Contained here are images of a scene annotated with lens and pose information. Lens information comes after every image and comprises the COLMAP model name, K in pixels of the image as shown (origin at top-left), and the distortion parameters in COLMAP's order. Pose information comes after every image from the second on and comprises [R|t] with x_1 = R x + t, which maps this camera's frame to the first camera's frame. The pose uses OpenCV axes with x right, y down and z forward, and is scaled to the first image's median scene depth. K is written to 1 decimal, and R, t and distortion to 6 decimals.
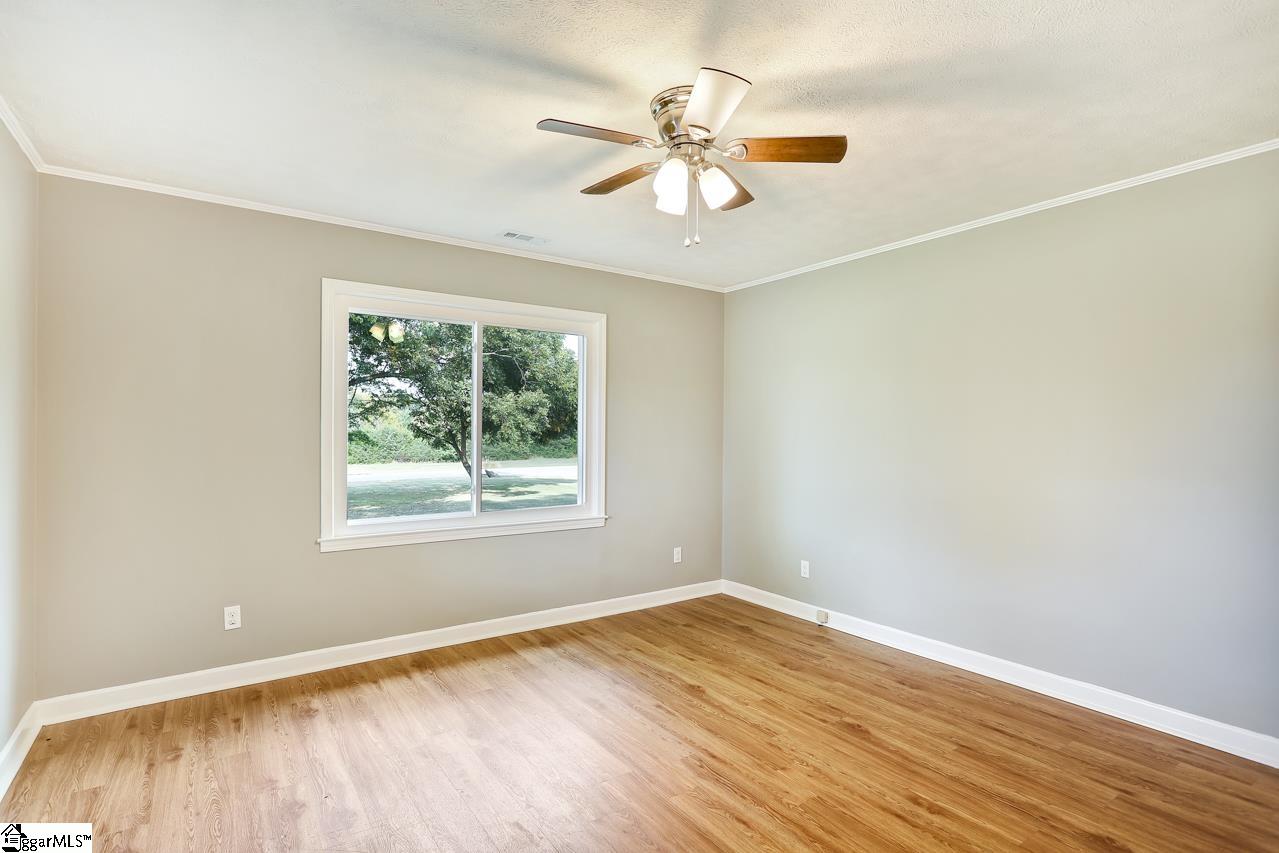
lens RADIAL K [[628.9, 0, 641.8], [0, 628.9, 433.8], [0, 0, 1]] dist [-0.006948, 0.003450]
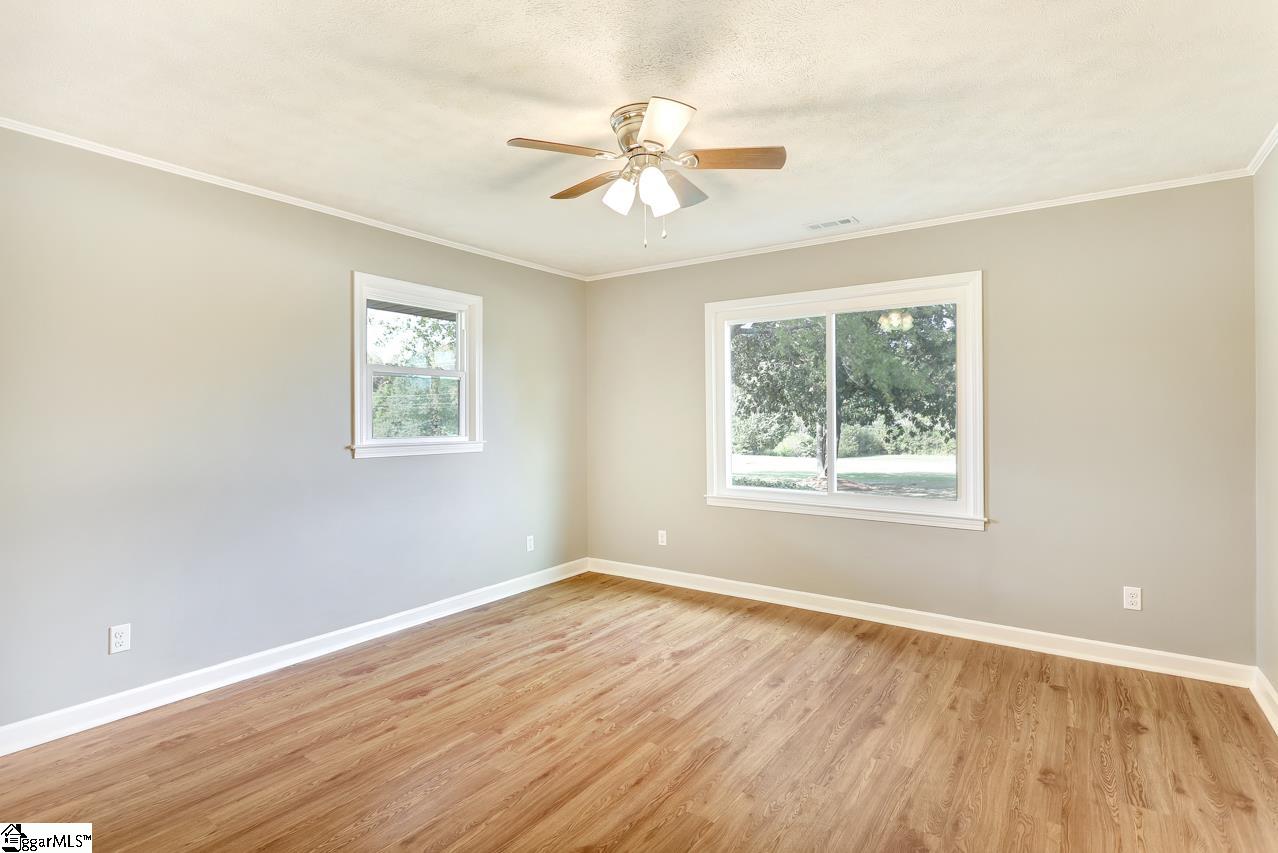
lens RADIAL K [[628.4, 0, 639.6], [0, 628.4, 417.9], [0, 0, 1]] dist [-0.006948, 0.003450]
pose [[0.334312, -0.002968, -0.942458, 0.657595], [0.001089, 0.999996, -0.002762, 0.003221], [0.942462, -0.000103, 0.334314, 0.366515]]
